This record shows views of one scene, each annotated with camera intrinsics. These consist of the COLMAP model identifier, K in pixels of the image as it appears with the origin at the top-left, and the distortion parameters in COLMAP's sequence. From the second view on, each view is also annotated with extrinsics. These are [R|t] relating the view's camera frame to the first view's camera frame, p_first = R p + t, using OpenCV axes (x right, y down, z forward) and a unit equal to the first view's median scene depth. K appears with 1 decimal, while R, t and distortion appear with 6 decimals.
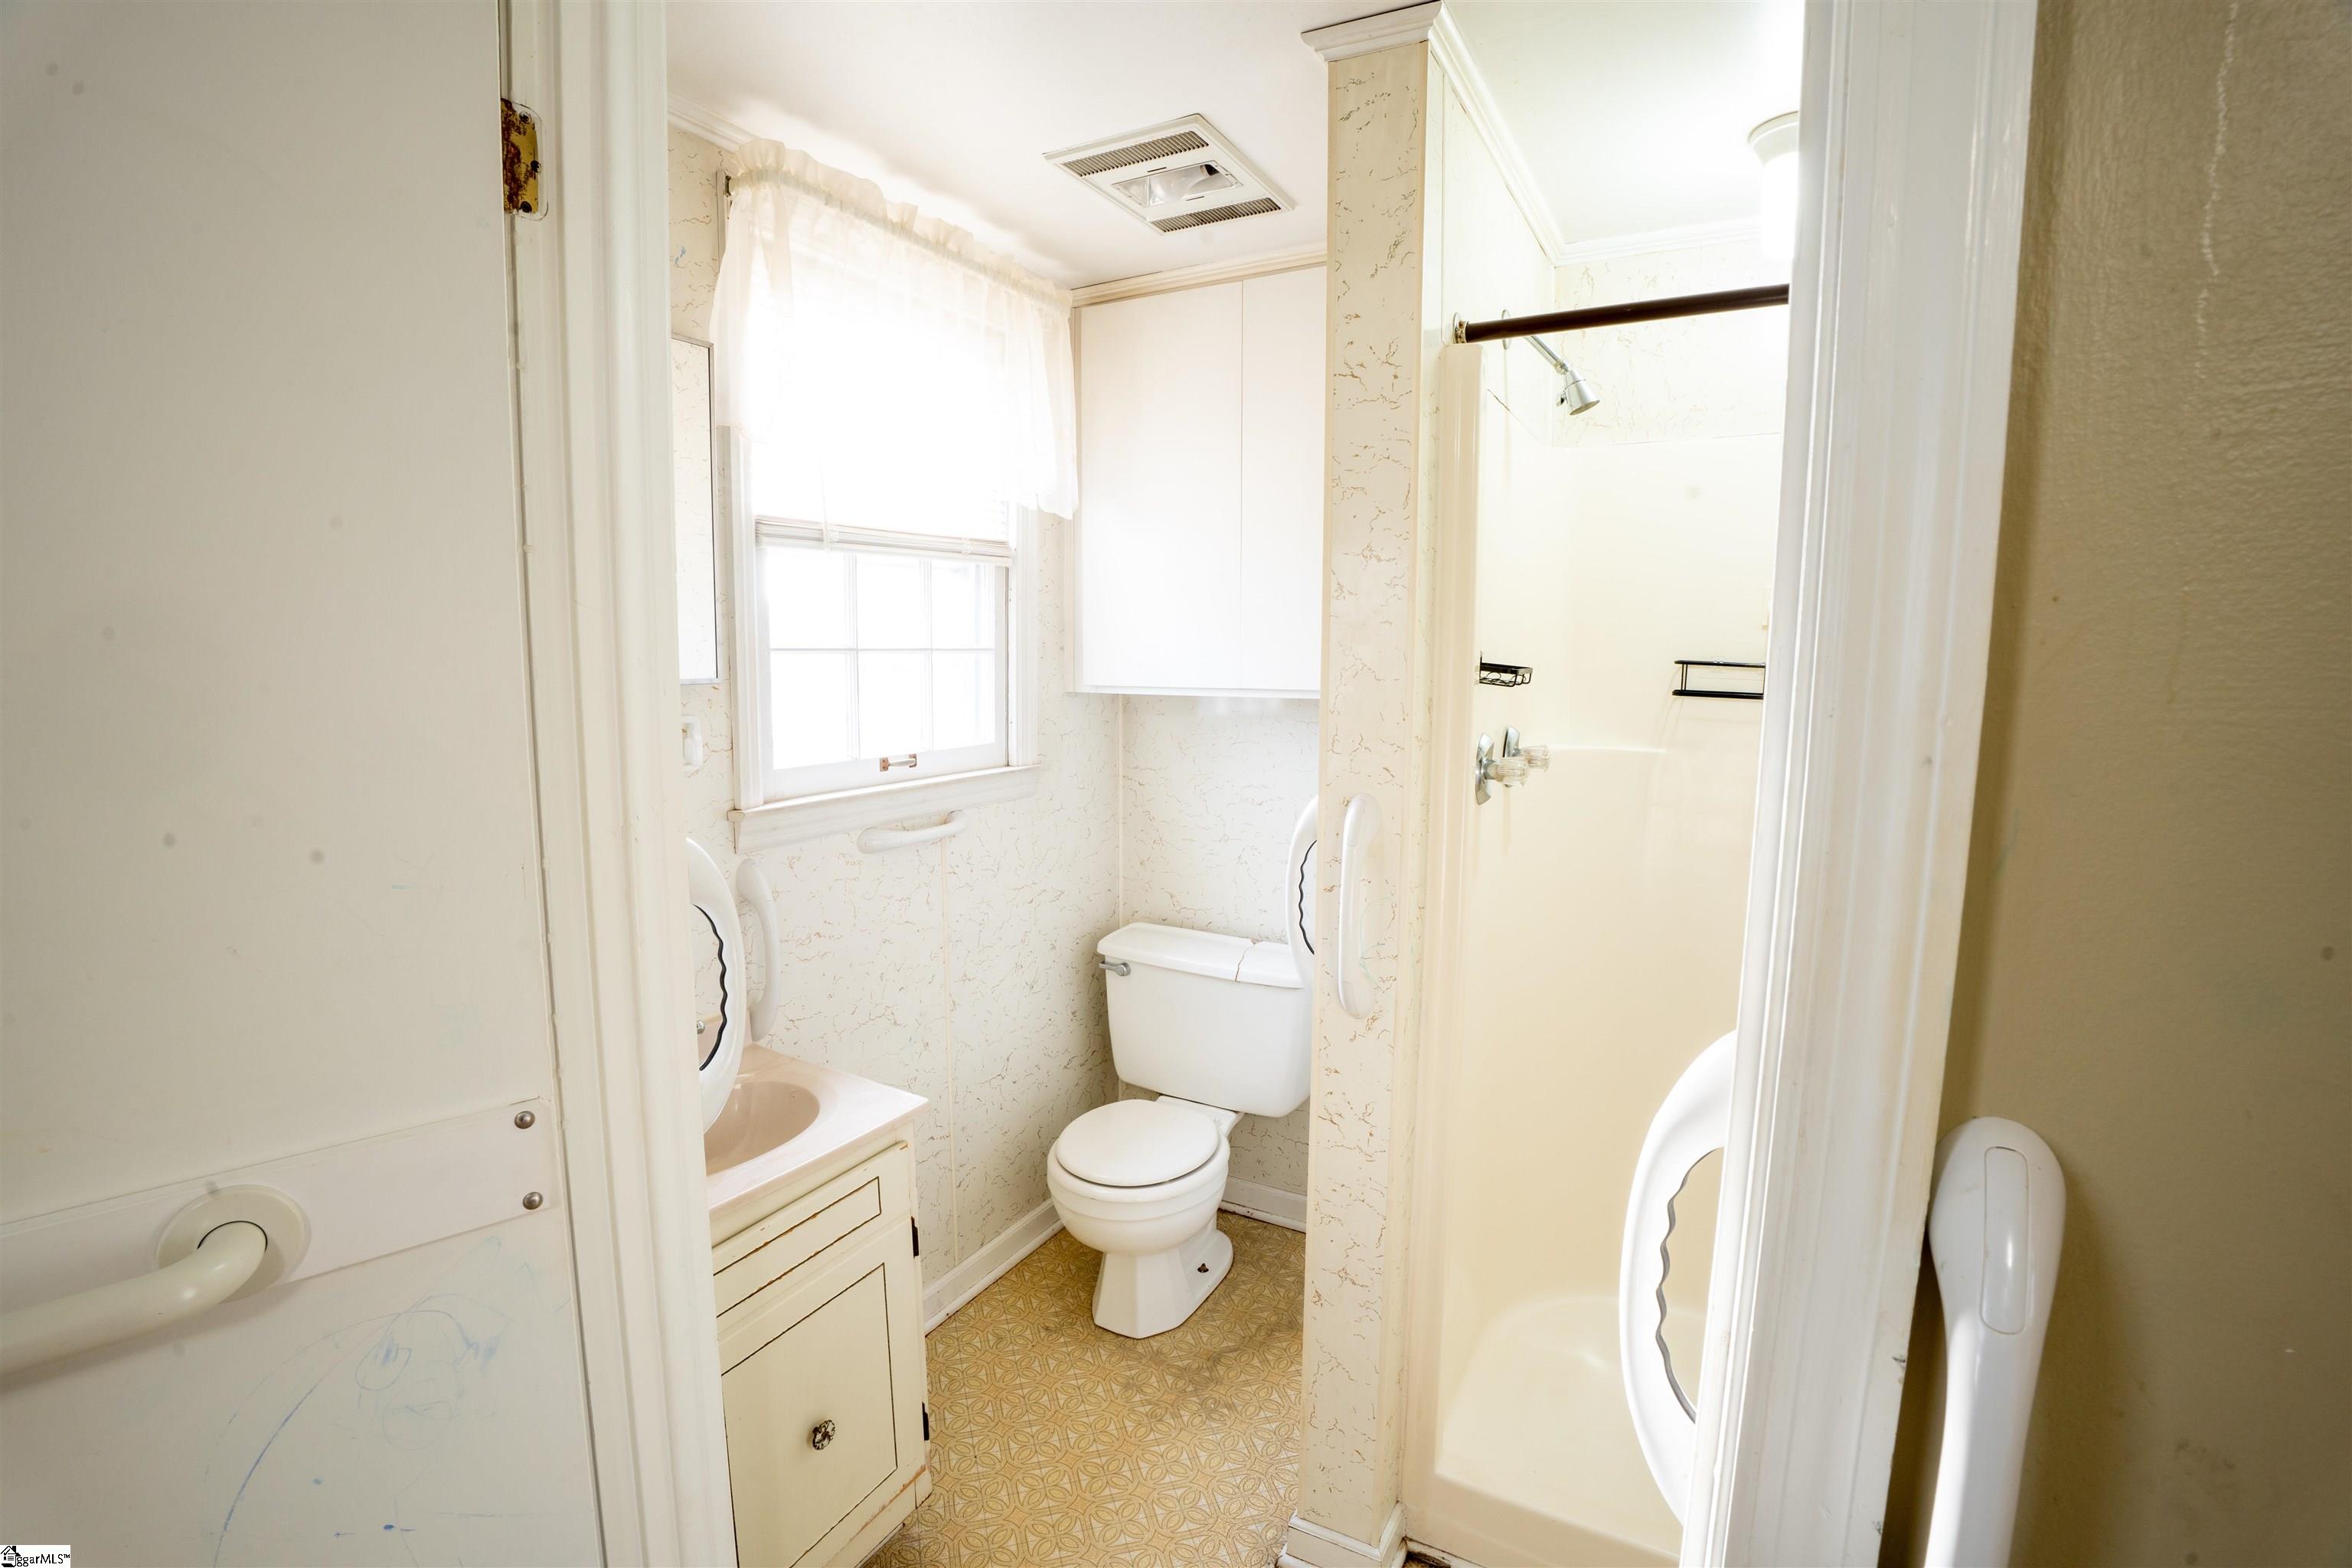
lens RADIAL K [[1100.0, 0, 1176.0], [0, 1100.0, 784.0], [0, 0, 1]] dist [-0.062276, 0.026979]
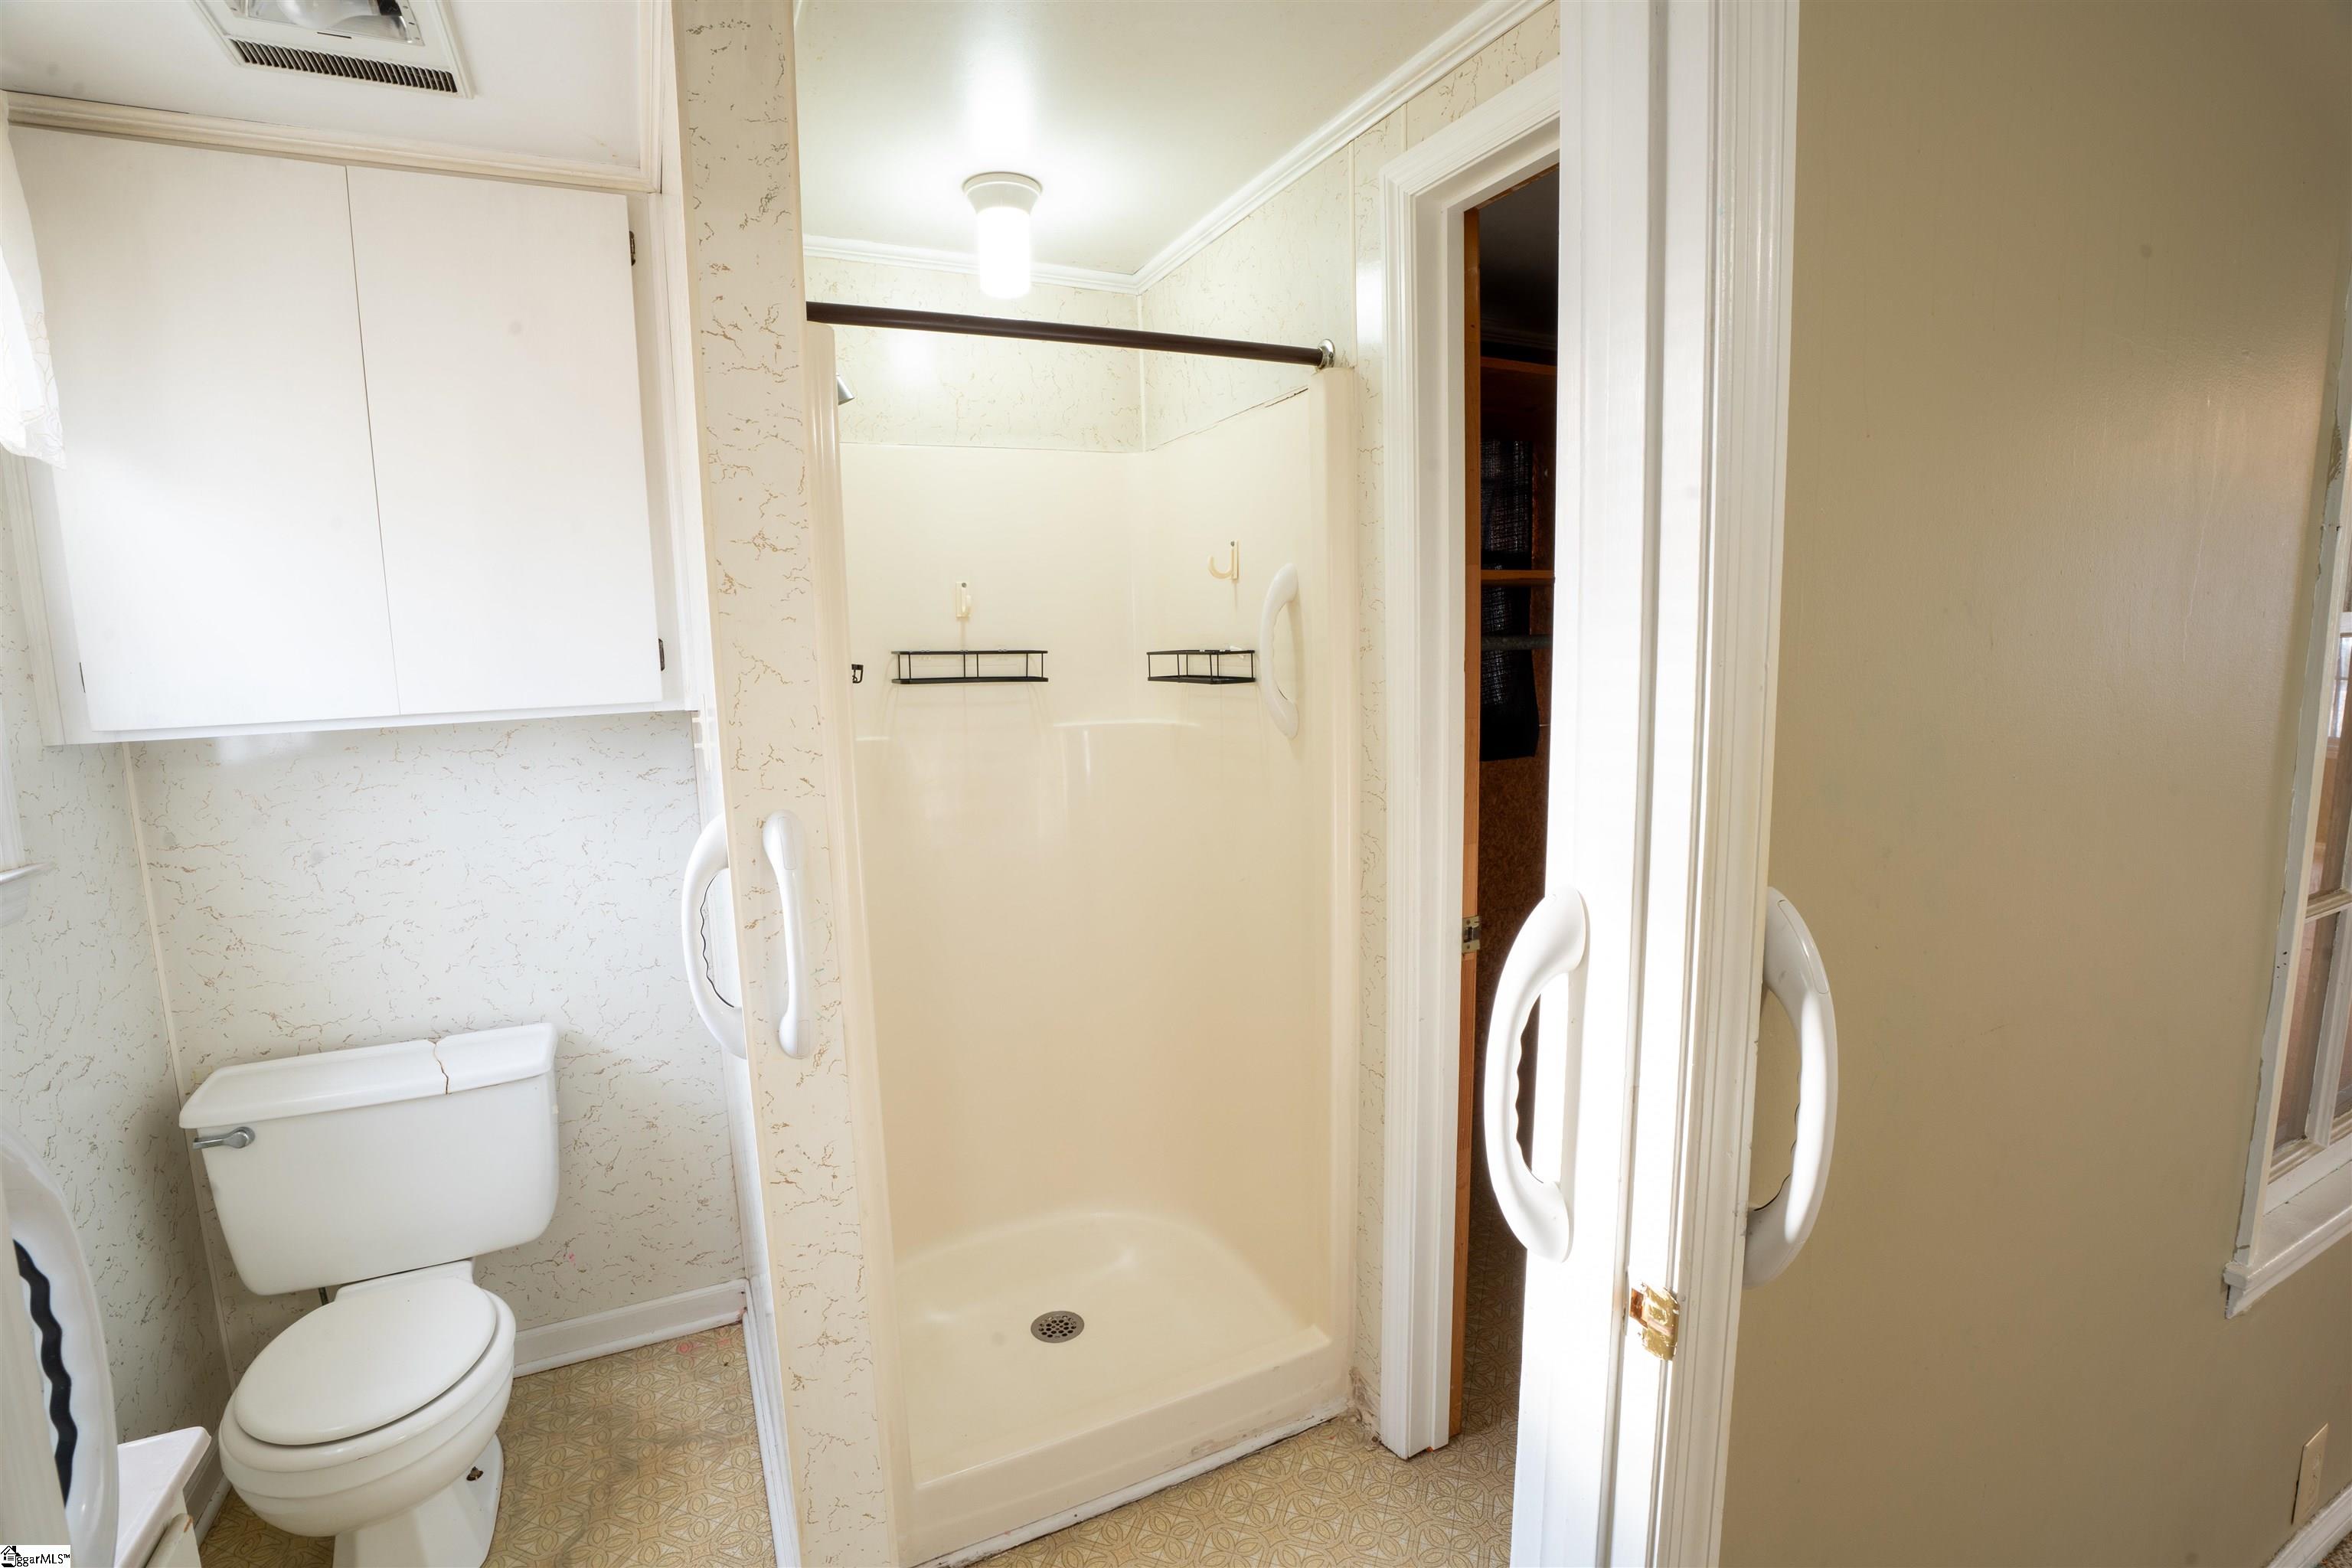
lens RADIAL K [[1100.0, 0, 1176.0], [0, 1100.0, 784.0], [0, 0, 1]] dist [-0.062276, 0.026979]
pose [[0.593066, -0.132682, 0.794146, -0.214459], [0.132117, 0.988996, 0.066572, -0.018148], [-0.794240, 0.065439, 0.604069, 0.128518]]
